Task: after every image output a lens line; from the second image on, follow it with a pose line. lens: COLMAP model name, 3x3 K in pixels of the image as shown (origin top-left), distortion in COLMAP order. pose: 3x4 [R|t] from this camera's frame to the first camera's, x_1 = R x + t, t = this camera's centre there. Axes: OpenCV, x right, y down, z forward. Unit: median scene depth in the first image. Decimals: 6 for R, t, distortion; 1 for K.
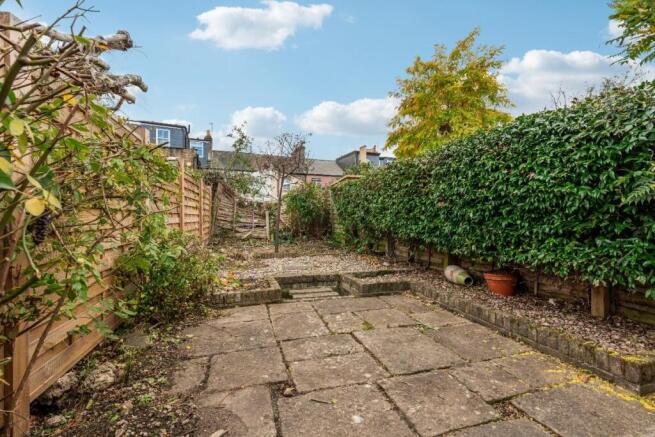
lens RADIAL K [[287.0, 0, 326.5], [0, 287.0, 221.5], [0, 0, 1]] dist [0.000067, -0.000238]
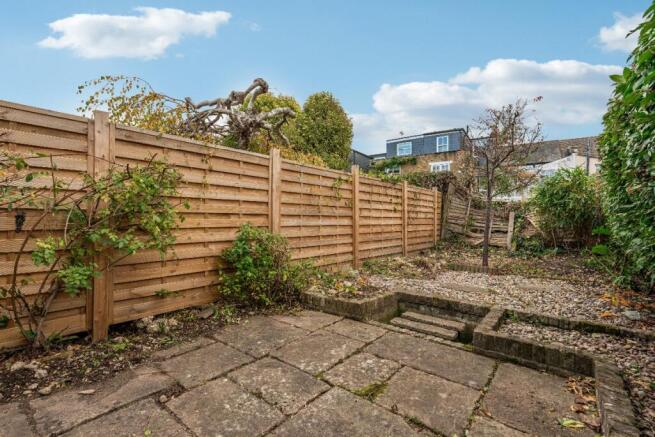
lens RADIAL K [[287.0, 0, 326.5], [0, 287.0, 221.5], [0, 0, 1]] dist [0.000067, -0.000238]
pose [[0.566297, 0.005257, -0.824185, 0.557732], [-0.013746, 0.999901, -0.003067, -0.006294], [0.824087, 0.013067, 0.566313, 0.509392]]
